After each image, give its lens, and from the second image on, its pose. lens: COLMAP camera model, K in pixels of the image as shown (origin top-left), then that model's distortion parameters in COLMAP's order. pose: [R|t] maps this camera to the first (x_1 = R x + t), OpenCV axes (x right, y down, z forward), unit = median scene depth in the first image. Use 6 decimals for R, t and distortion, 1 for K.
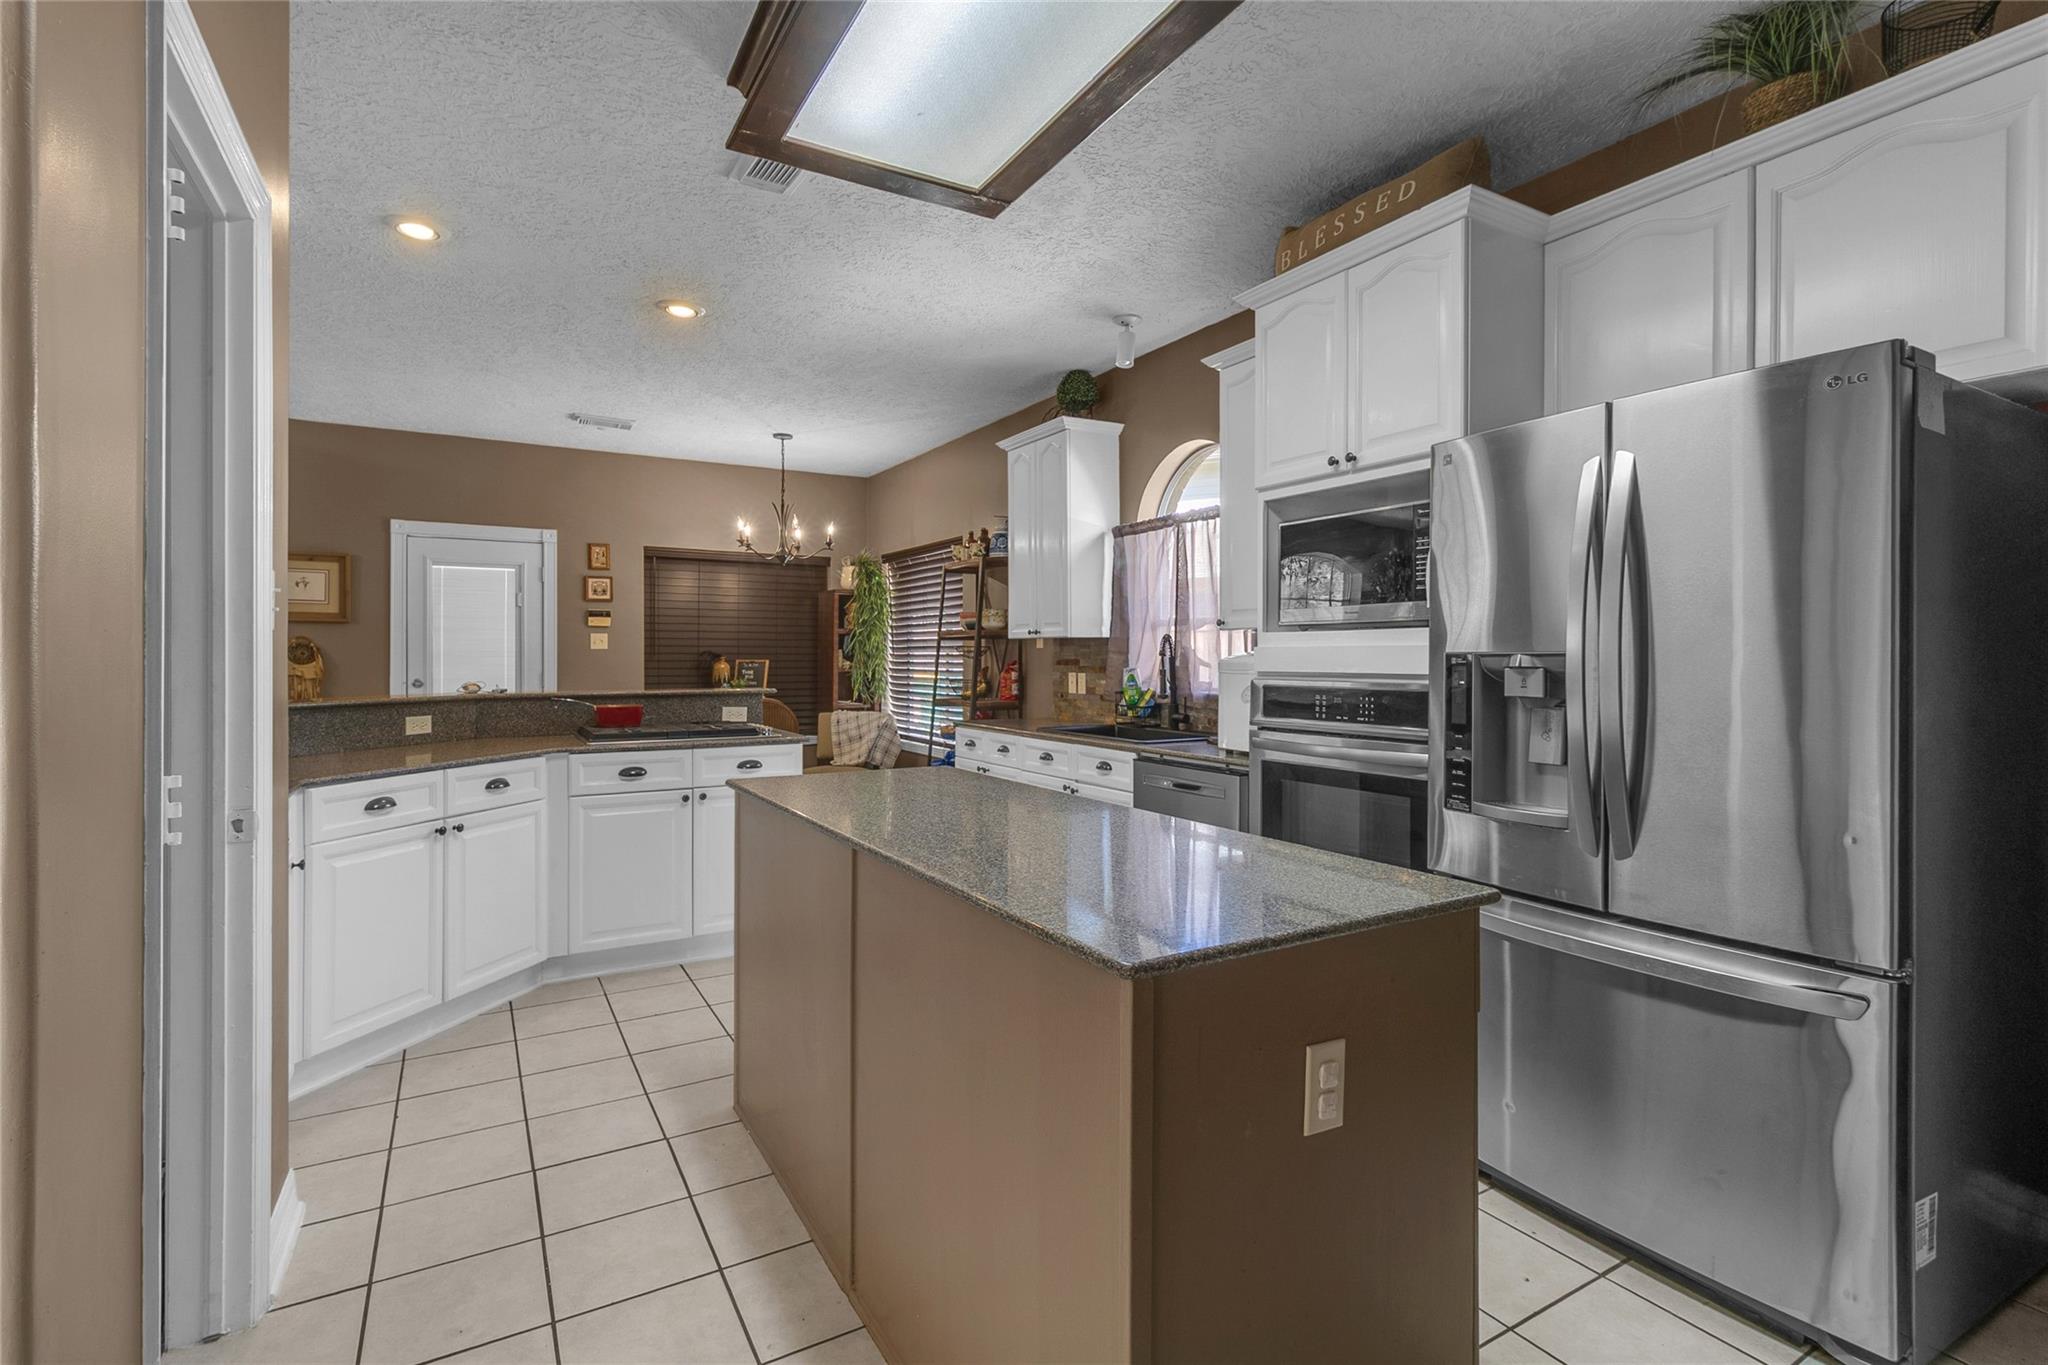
lens RADIAL K [[942.7, 0, 1024.3], [0, 942.7, 652.9], [0, 0, 1]] dist [0.001814, -0.000227]
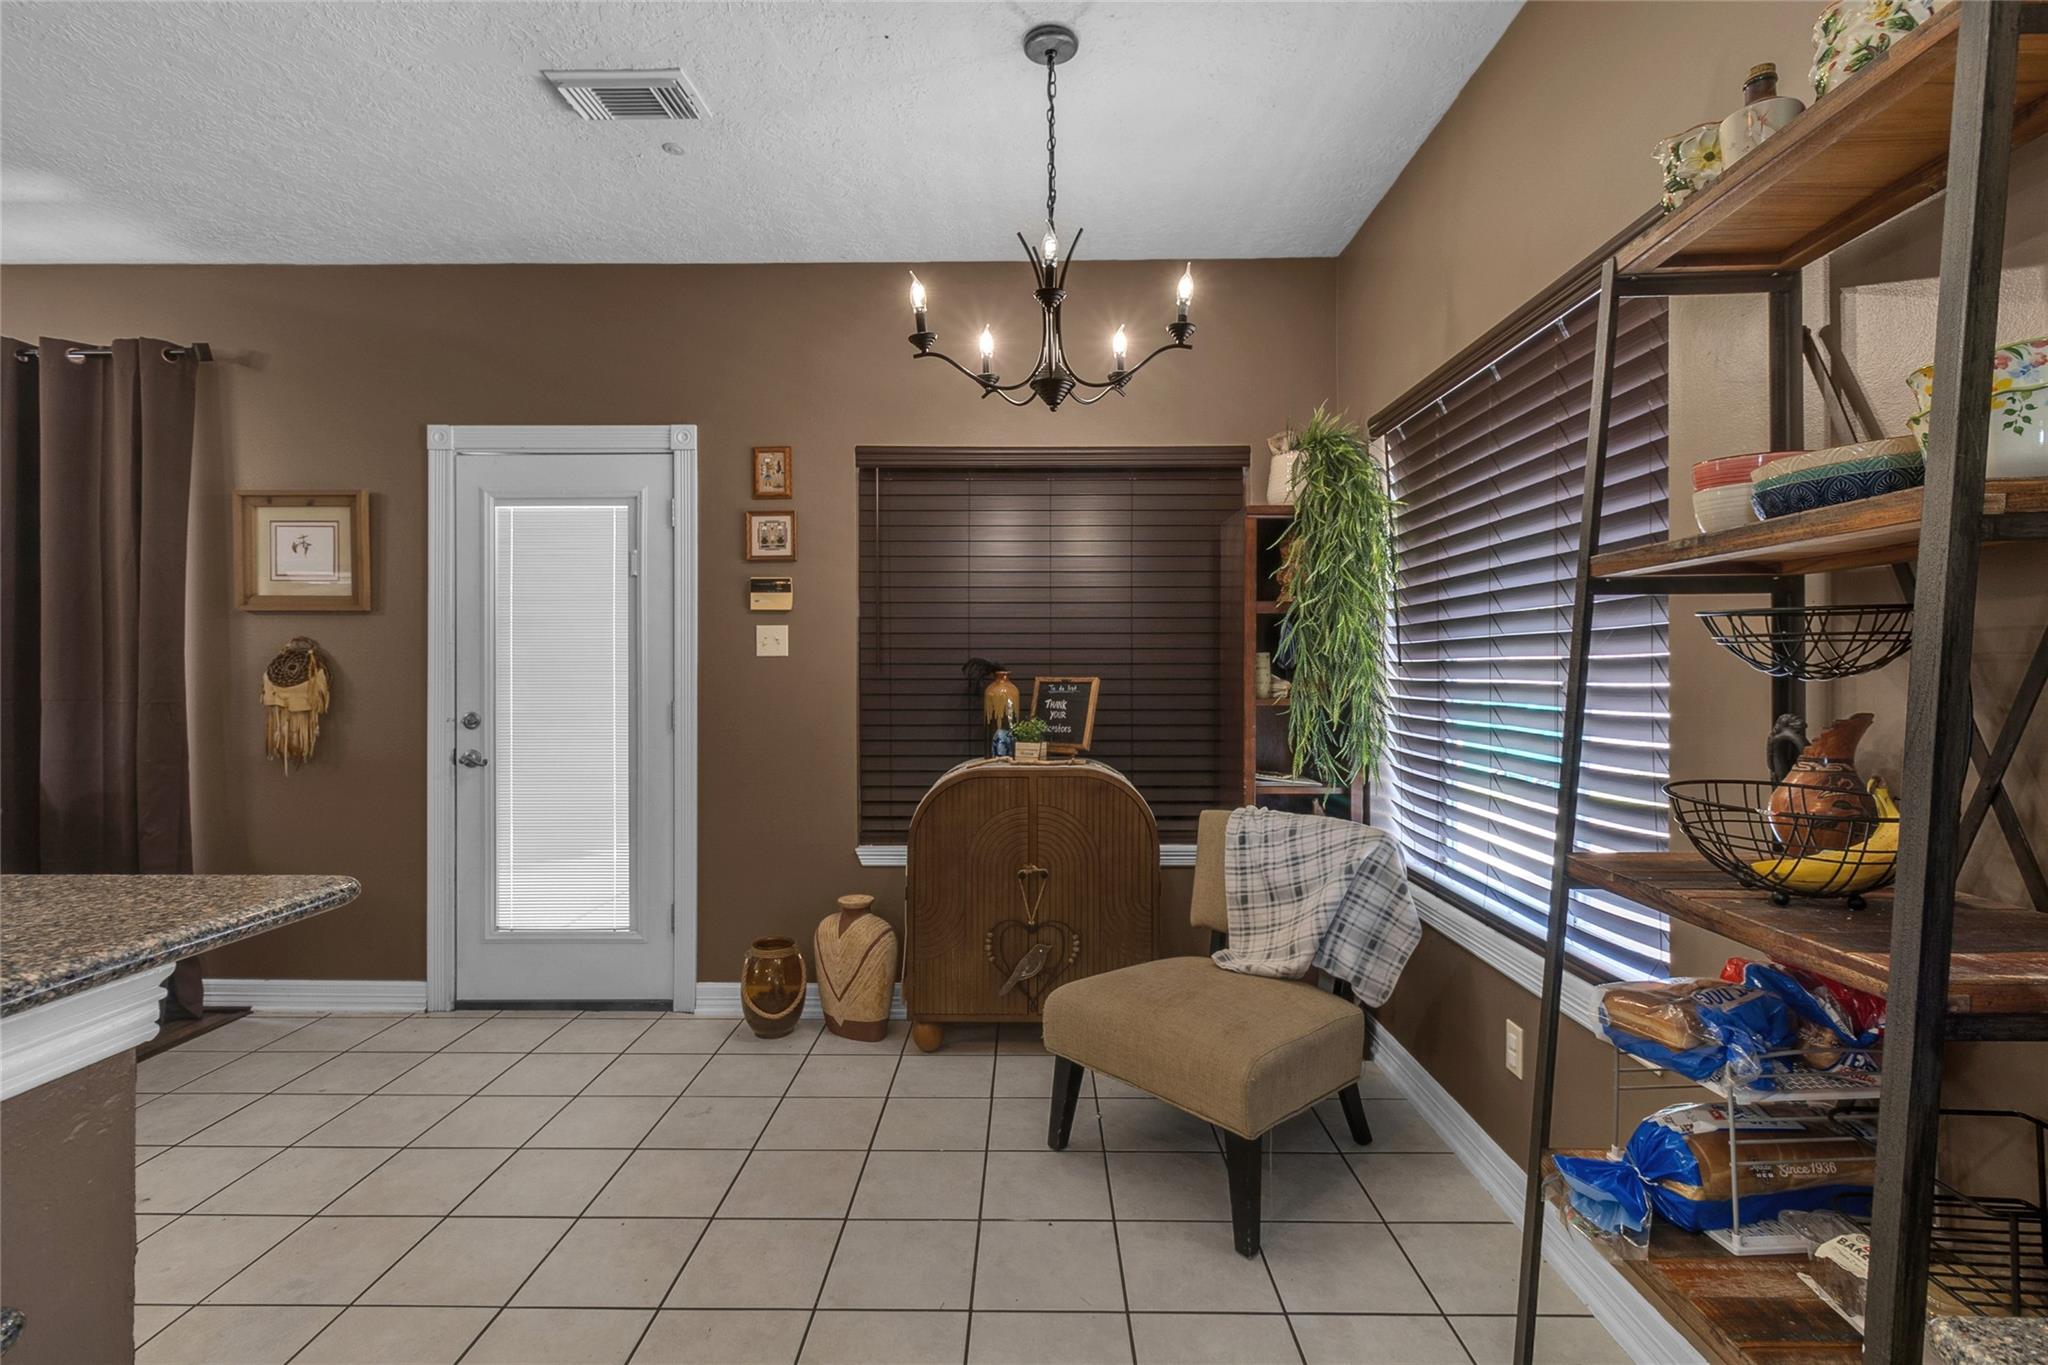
lens RADIAL K [[932.9, 0, 1022.8], [0, 932.9, 671.5], [0, 0, 1]] dist [0.000464, -0.000204]
pose [[0.855429, -0.002793, -0.517913, -0.081366], [0.005492, 0.999978, 0.003679, 0.003078], [0.517891, -0.005991, 0.855426, 0.662981]]
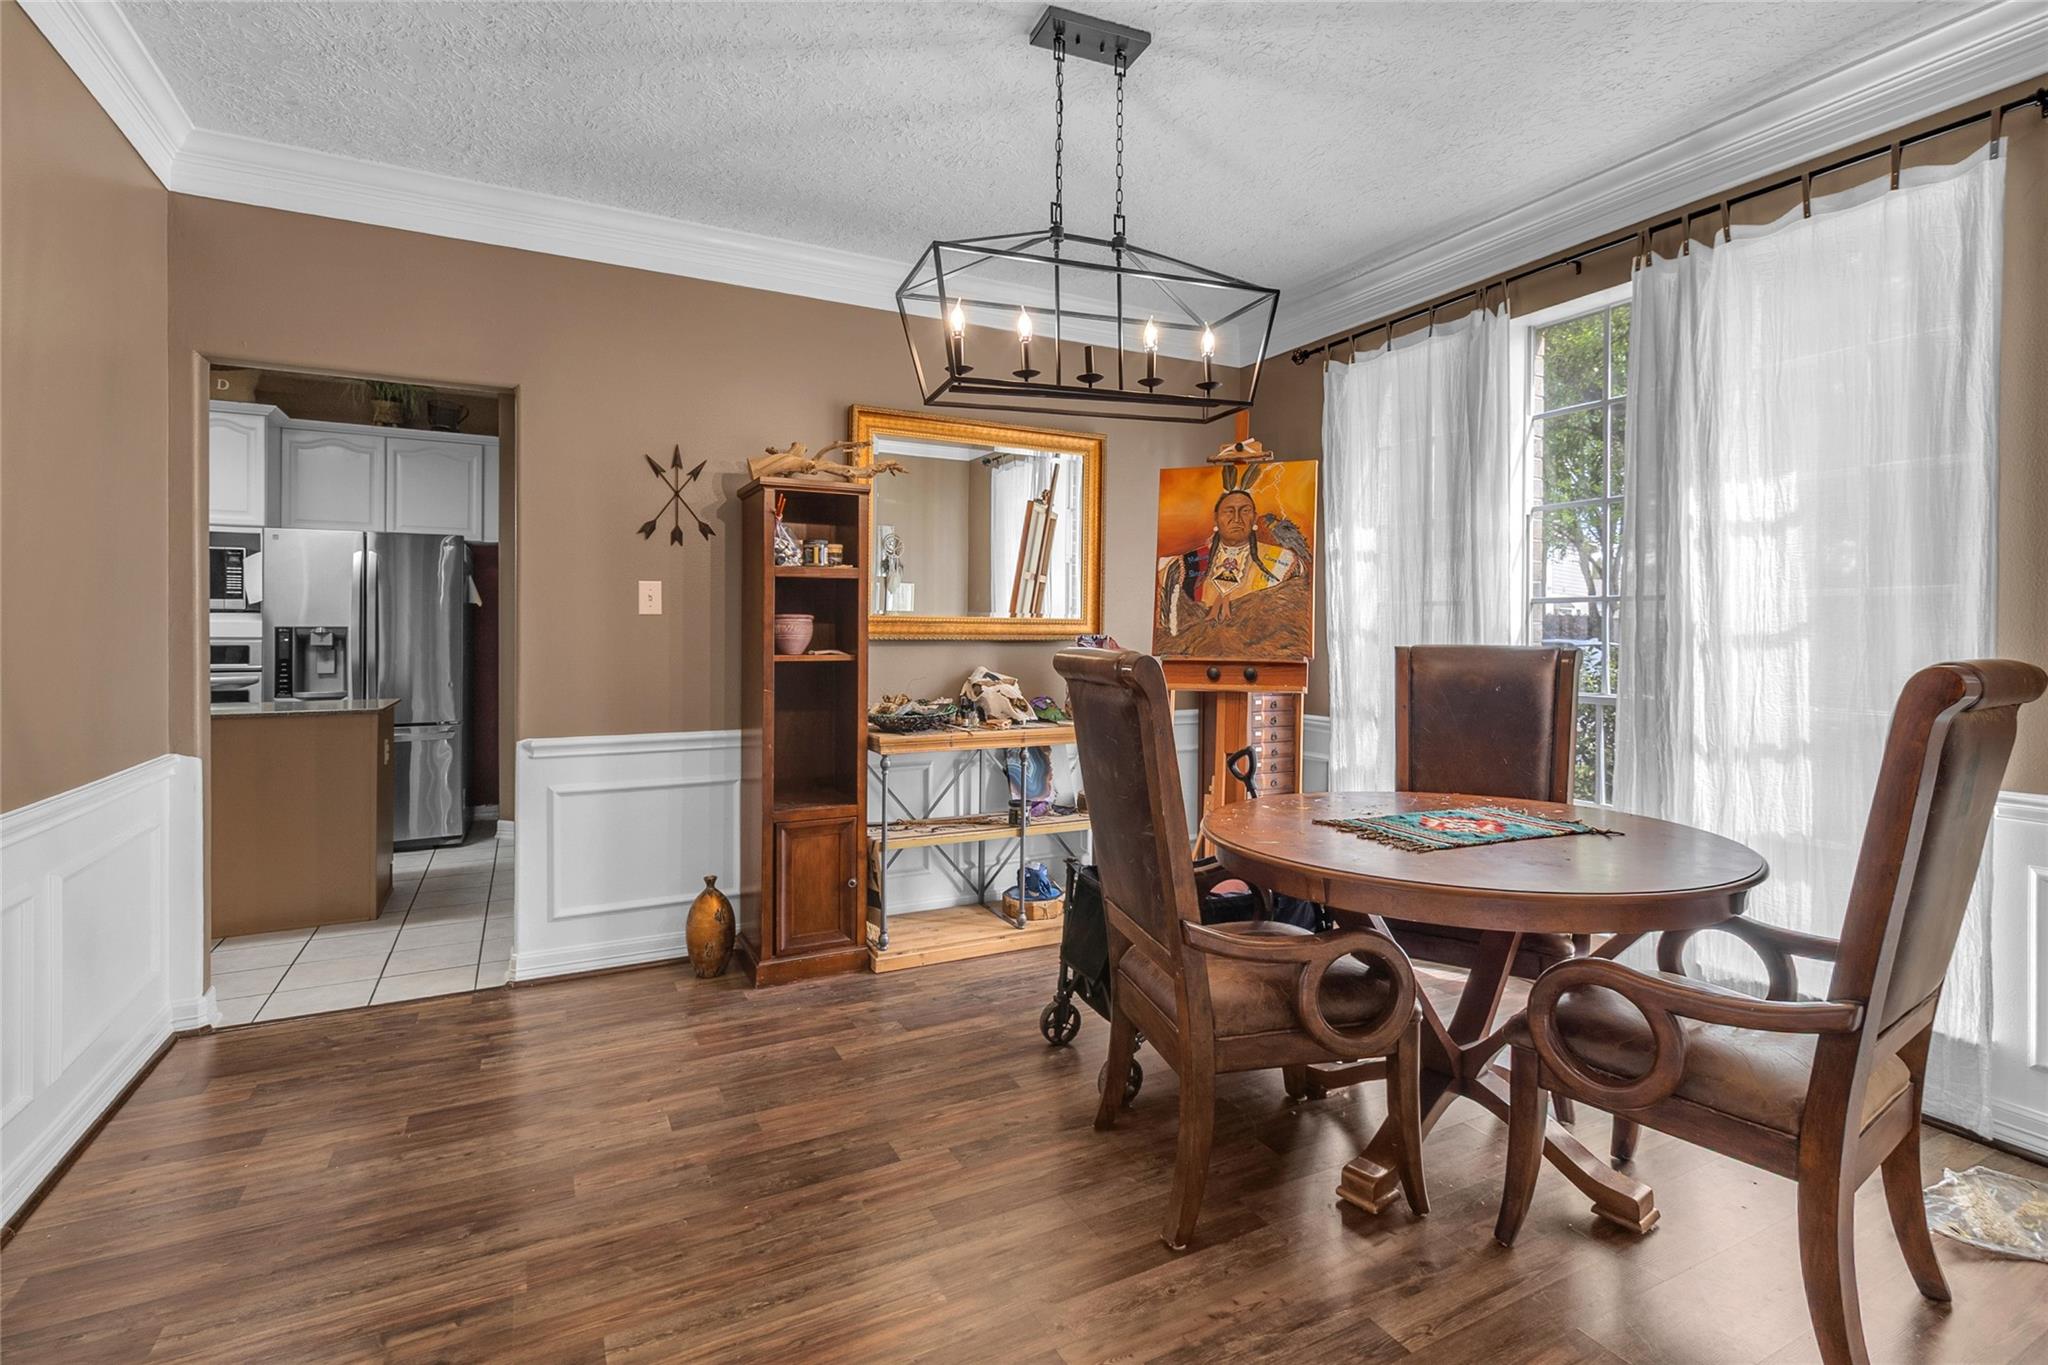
lens RADIAL K [[955.4, 0, 1031.3], [0, 955.4, 638.6], [0, 0, 1]] dist [-0.004239, -0.000828]
pose [[0.041771, -0.010680, 0.999070, -0.548797], [-0.008554, 0.999902, 0.011047, -0.003762], [-0.999091, -0.009007, 0.041675, -0.270520]]
